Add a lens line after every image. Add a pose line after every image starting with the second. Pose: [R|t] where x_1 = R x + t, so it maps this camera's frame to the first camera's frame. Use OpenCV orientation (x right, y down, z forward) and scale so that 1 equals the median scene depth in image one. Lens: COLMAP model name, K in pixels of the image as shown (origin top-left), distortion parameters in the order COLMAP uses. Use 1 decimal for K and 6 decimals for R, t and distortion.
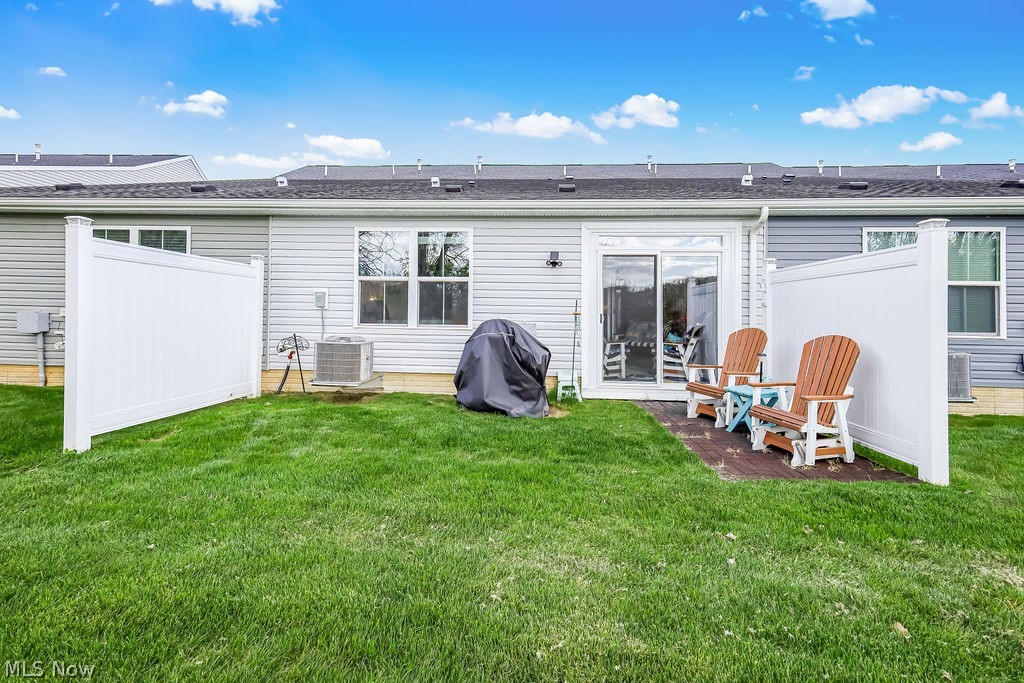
lens RADIAL K [[480.2, 0, 509.9], [0, 480.2, 269.2], [0, 0, 1]] dist [0.002396, 0.000204]
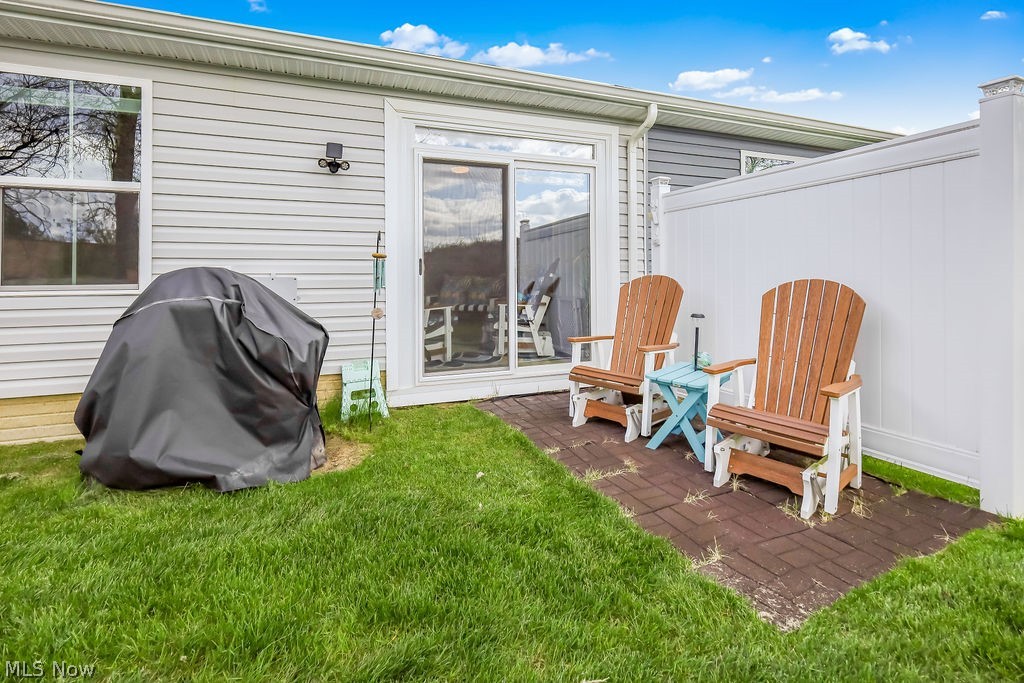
lens RADIAL K [[480.2, 0, 509.9], [0, 480.2, 269.2], [0, 0, 1]] dist [0.002396, 0.000204]
pose [[0.900779, -0.011517, 0.434124, 0.037620], [-0.020990, 0.997325, 0.070010, 0.065749], [-0.433769, -0.072176, 0.898129, 0.454789]]
